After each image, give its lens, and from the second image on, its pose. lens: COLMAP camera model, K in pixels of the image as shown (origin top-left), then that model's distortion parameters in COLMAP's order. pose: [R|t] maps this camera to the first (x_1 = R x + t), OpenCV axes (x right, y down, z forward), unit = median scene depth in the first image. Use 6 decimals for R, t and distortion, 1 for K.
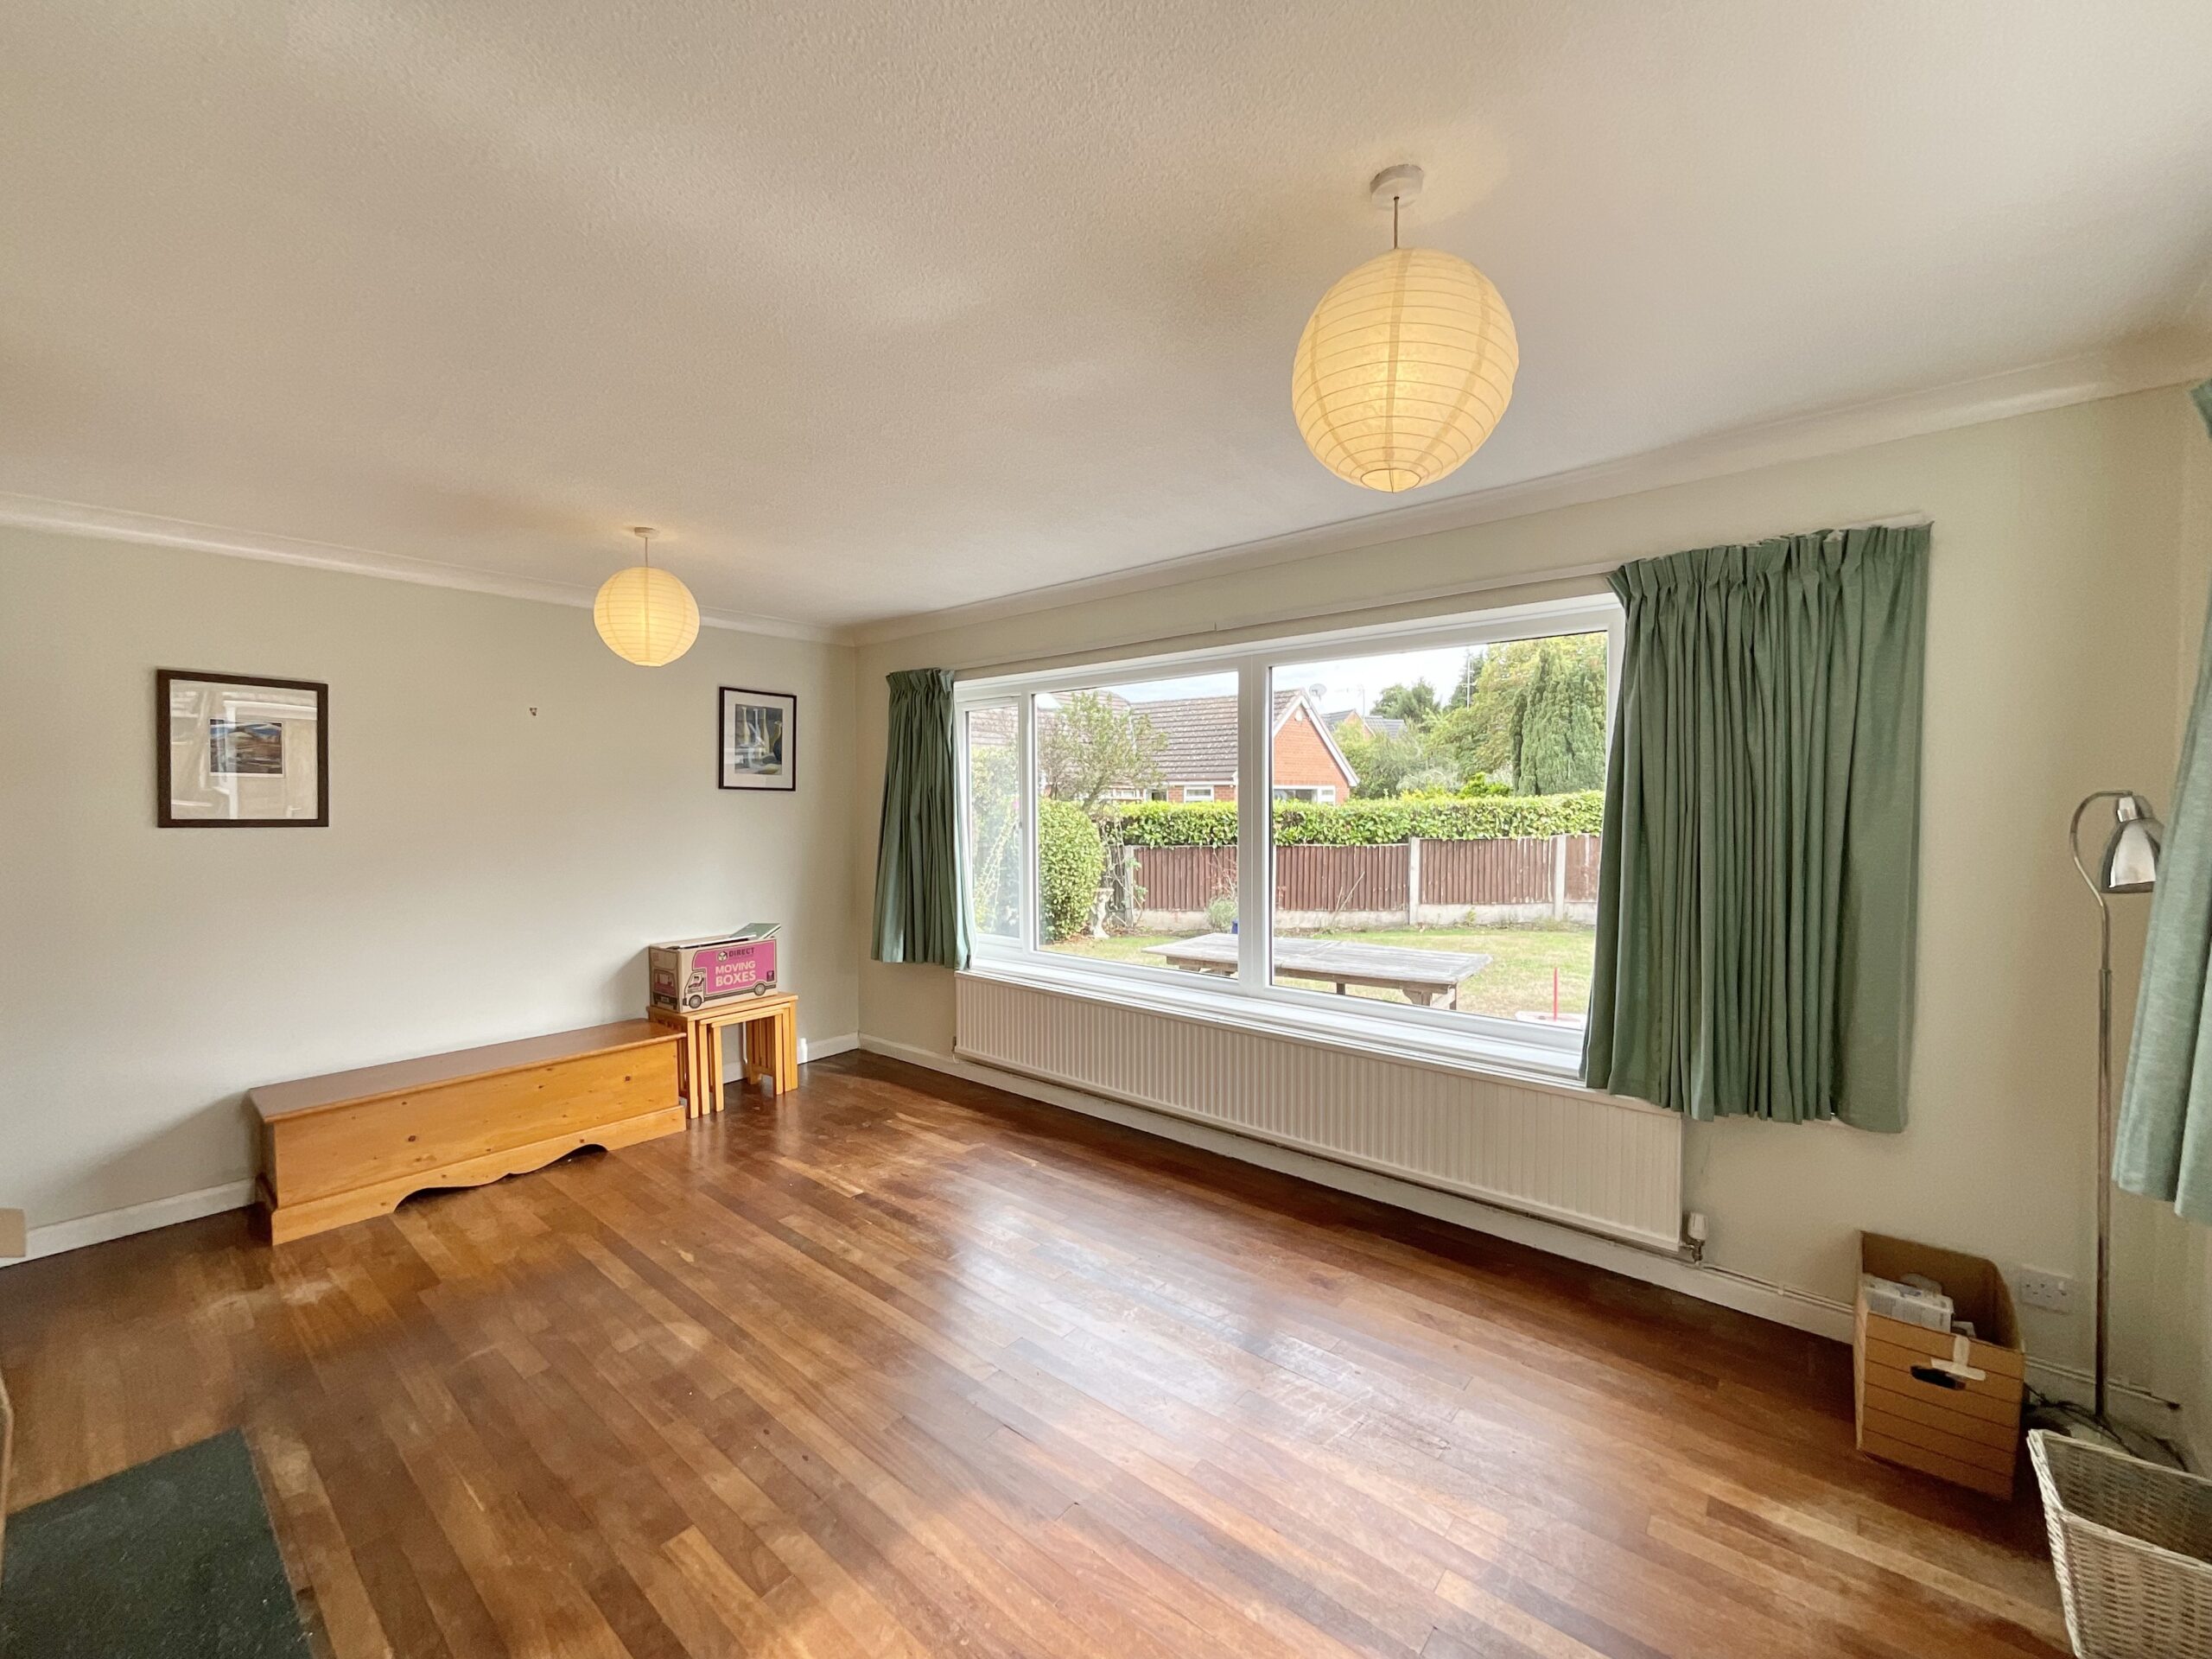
lens RADIAL K [[899.1, 0, 1106.0], [0, 899.1, 829.5], [0, 0, 1]] dist [-0.014906, 0.012697]
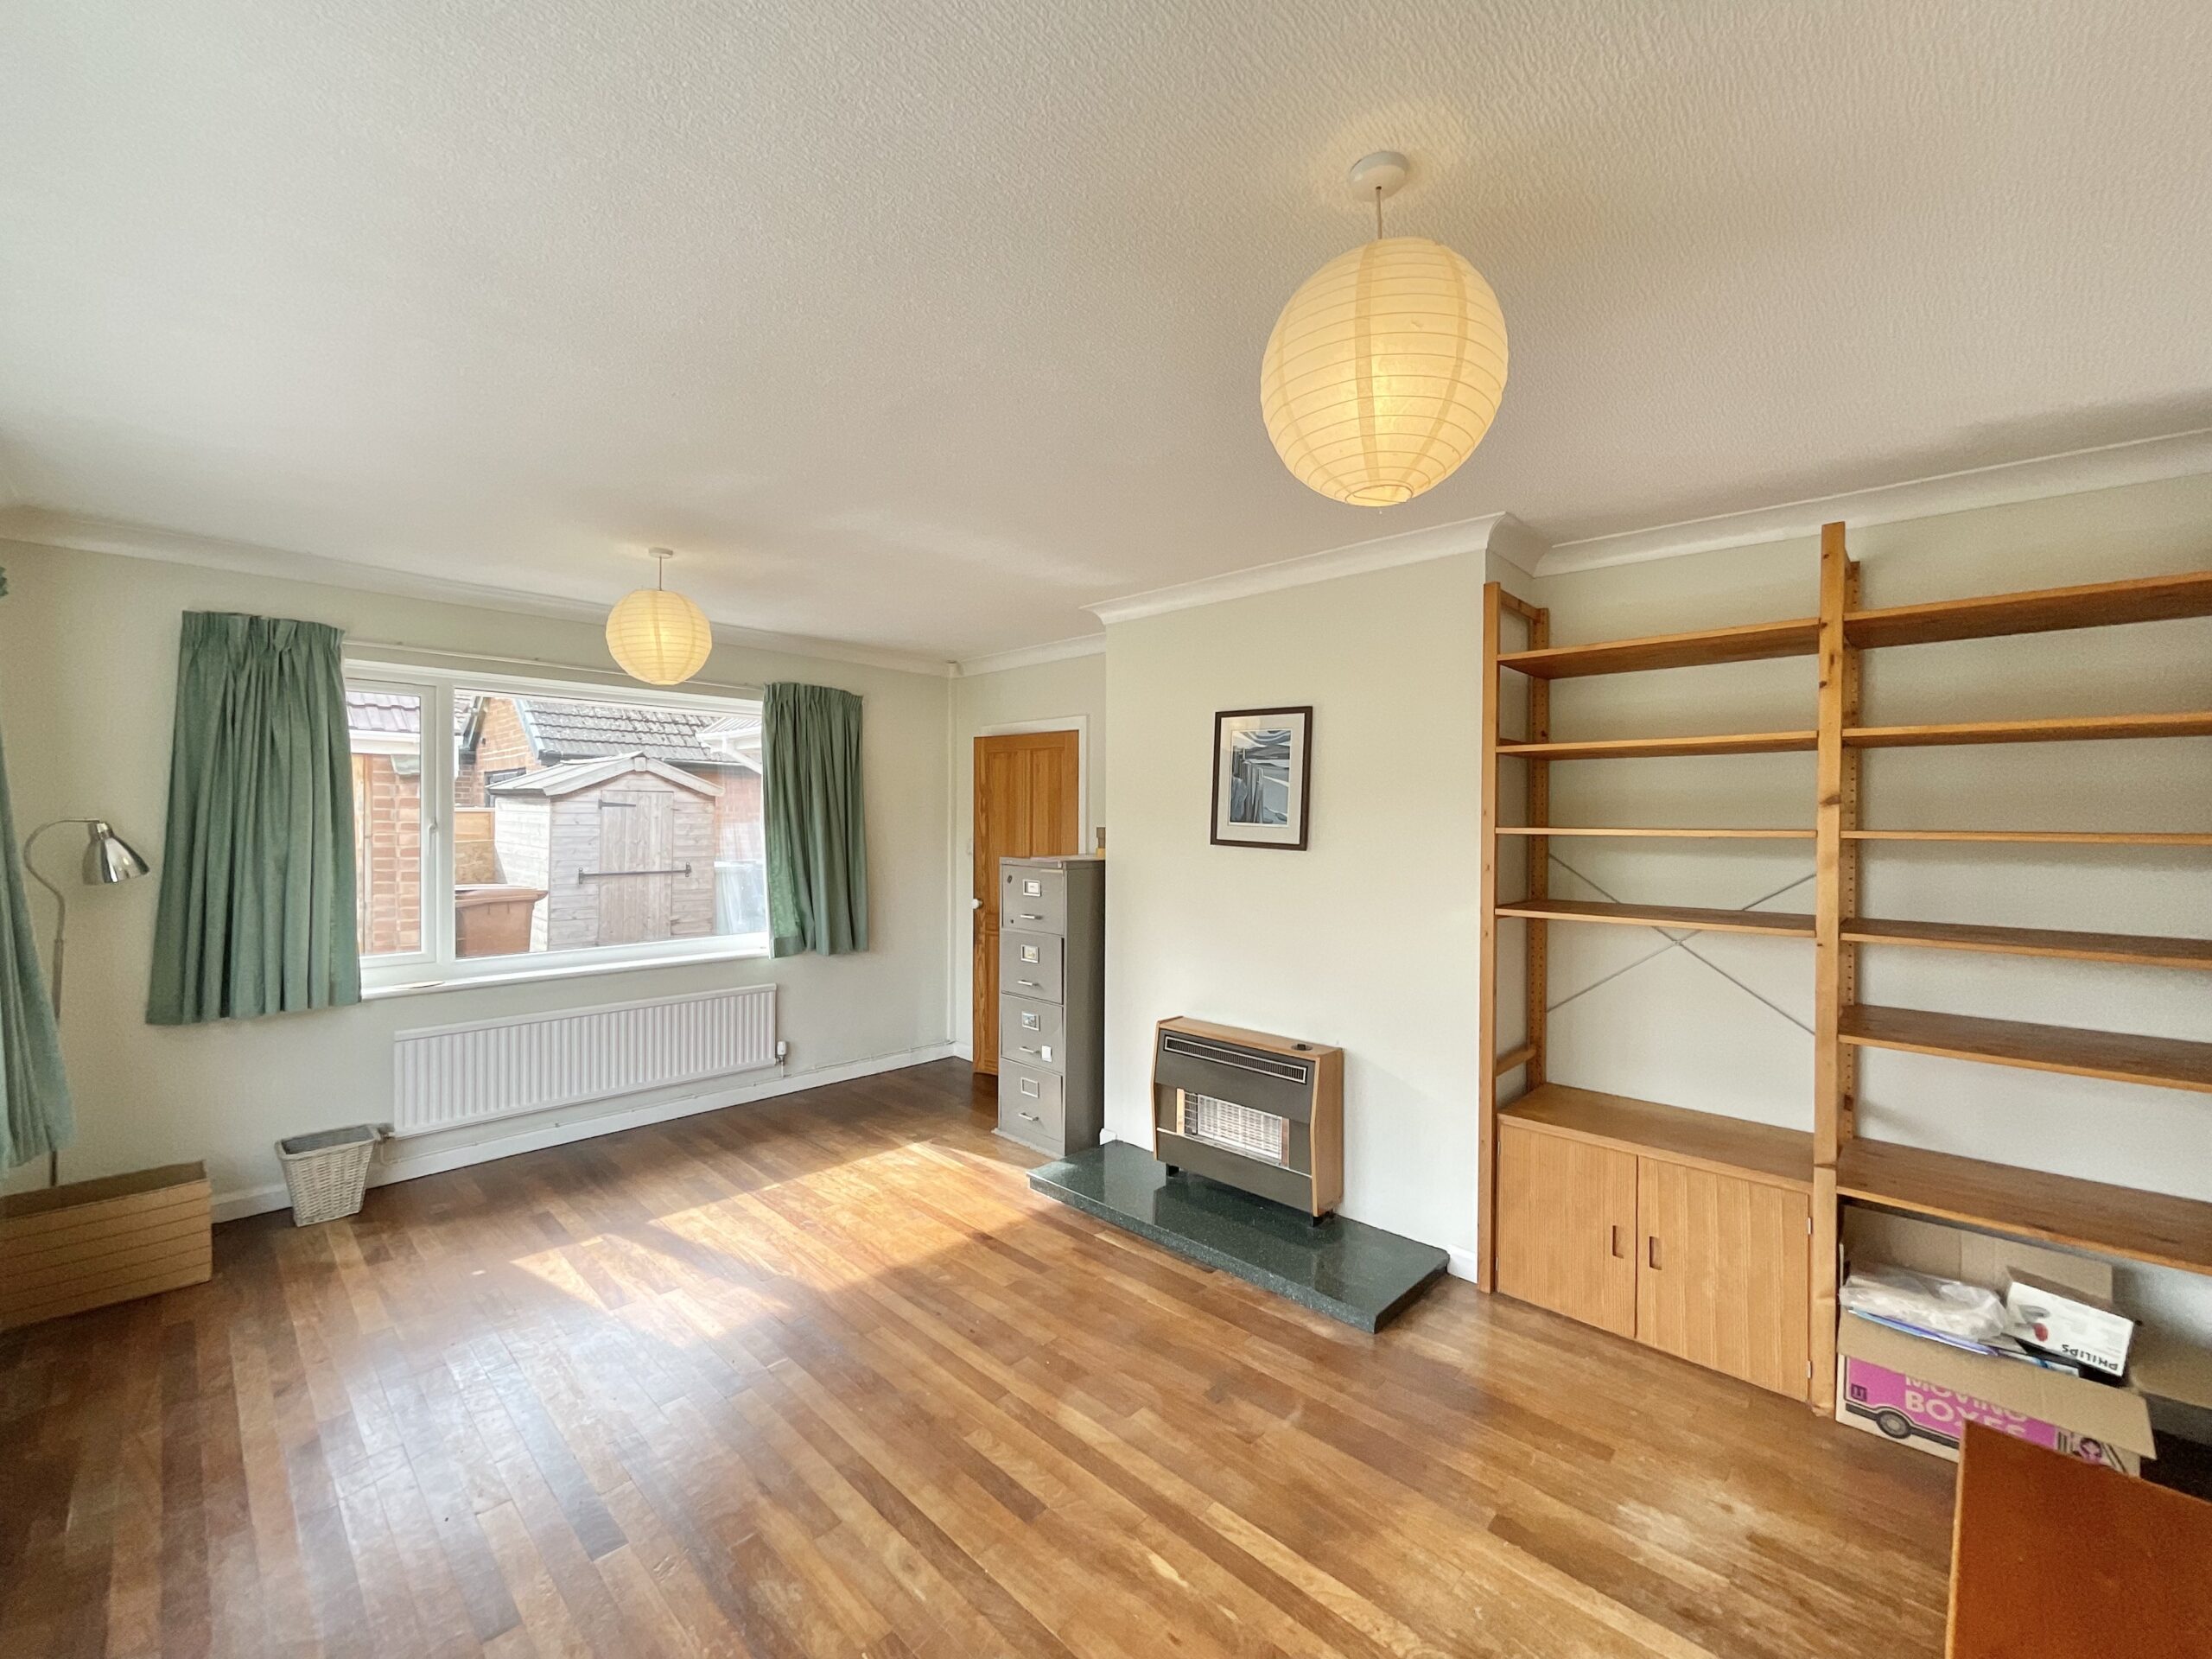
lens RADIAL K [[899.1, 0, 1106.0], [0, 899.1, 829.5], [0, 0, 1]] dist [-0.014906, 0.012697]
pose [[-0.997947, -0.002354, 0.064006, -0.547320], [0.000712, 0.998855, 0.047836, -0.074502], [-0.064045, 0.047784, -0.996802, 1.872859]]
